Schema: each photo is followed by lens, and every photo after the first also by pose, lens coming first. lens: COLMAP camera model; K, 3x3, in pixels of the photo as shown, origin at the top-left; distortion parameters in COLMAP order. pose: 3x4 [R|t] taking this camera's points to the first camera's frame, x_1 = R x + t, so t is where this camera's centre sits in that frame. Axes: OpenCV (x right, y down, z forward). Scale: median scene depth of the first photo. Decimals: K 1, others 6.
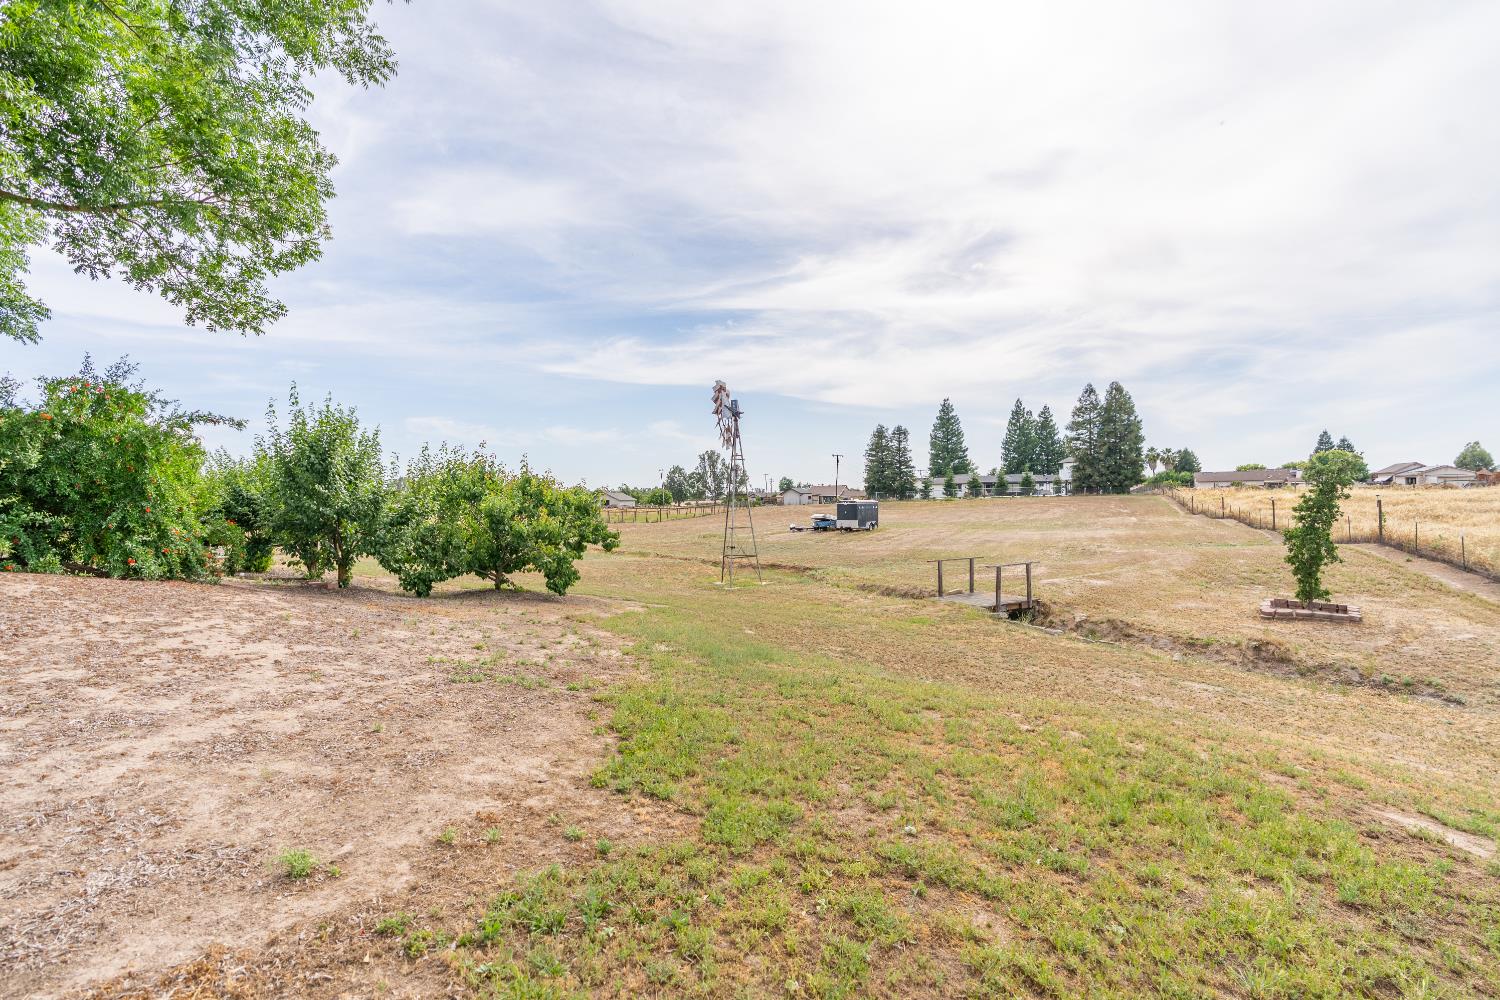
lens RADIAL K [[676.5, 0, 753.2], [0, 676.5, 523.1], [0, 0, 1]] dist [0.002996, 0.000387]
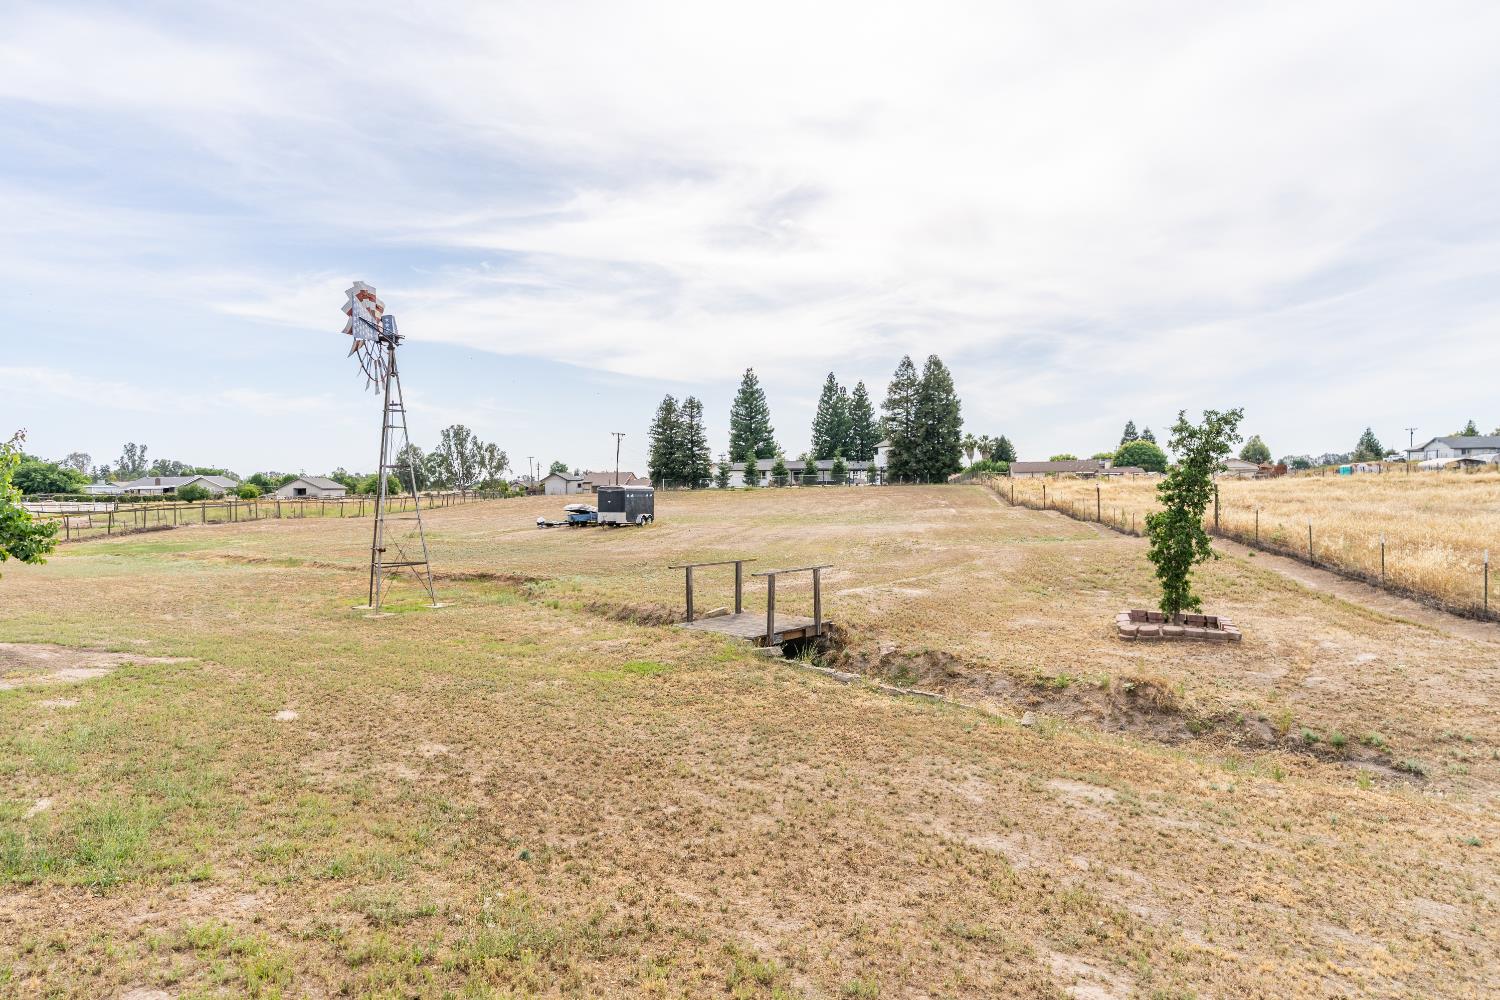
lens RADIAL K [[821.3, 0, 746.2], [0, 821.3, 501.5], [0, 0, 1]] dist [0.005033, 0.000277]
pose [[0.964294, 0.002337, 0.264825, 0.021752], [0.003453, 0.999765, -0.021394, 0.001965], [-0.264813, 0.021545, 0.964059, 0.041222]]
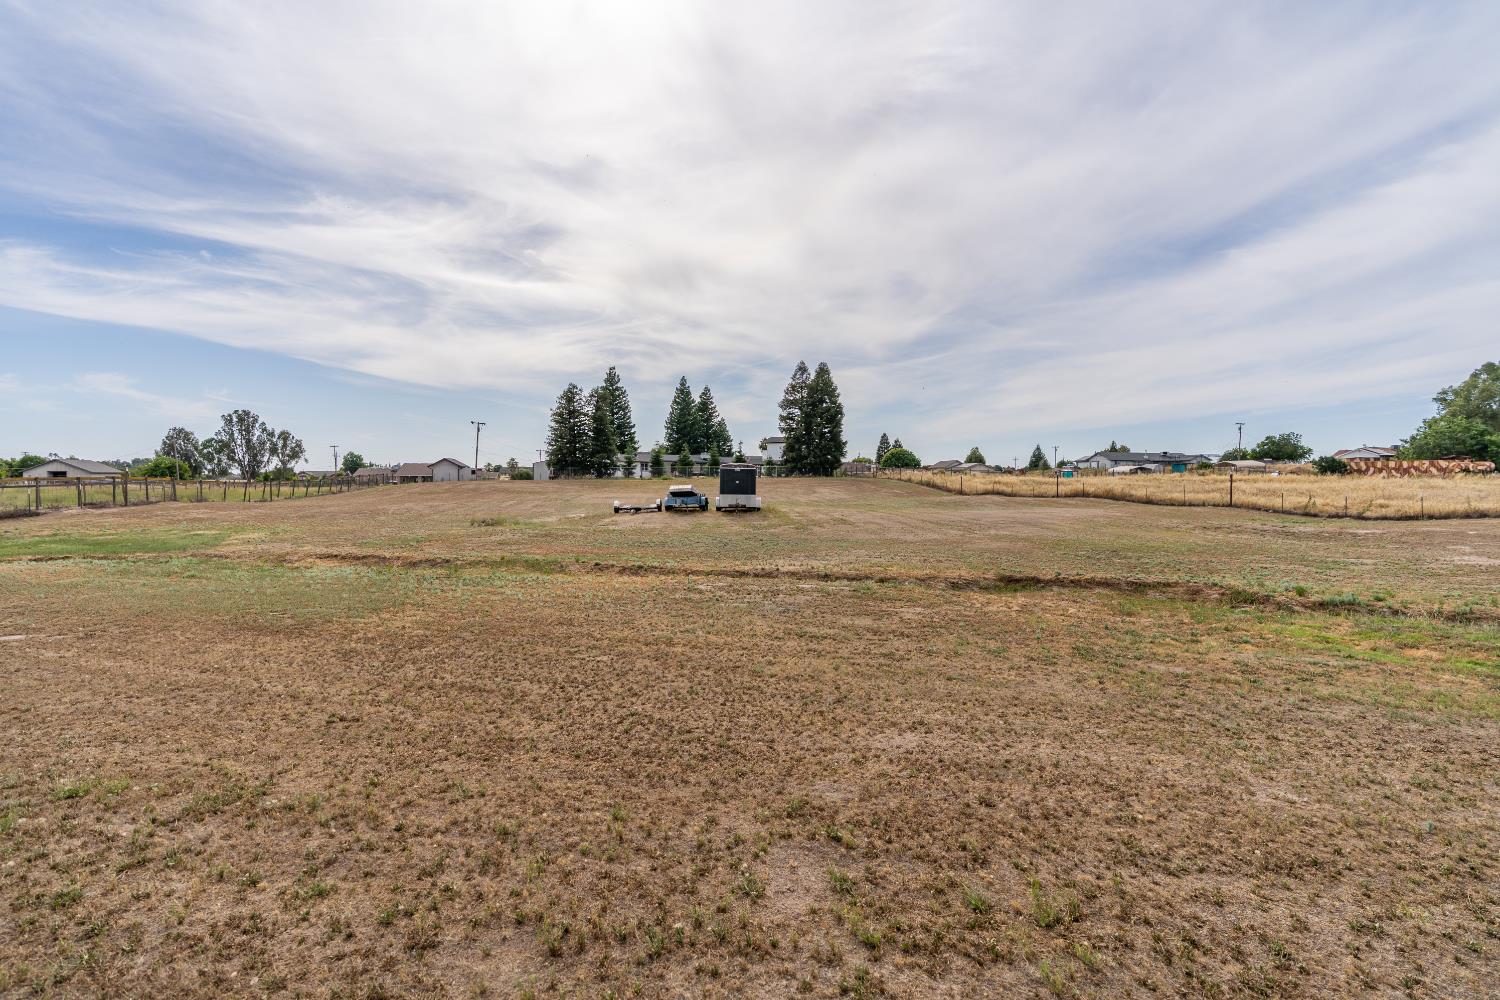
lens RADIAL K [[676.5, 0, 721.0], [0, 676.5, 506.0], [0, 0, 1]] dist [0.002996, 0.000387]
pose [[0.814532, 0.002740, 0.580113, -0.214905], [0.002326, 0.999965, -0.007988, 0.008947], [-0.580115, 0.007856, 0.814497, 0.364345]]
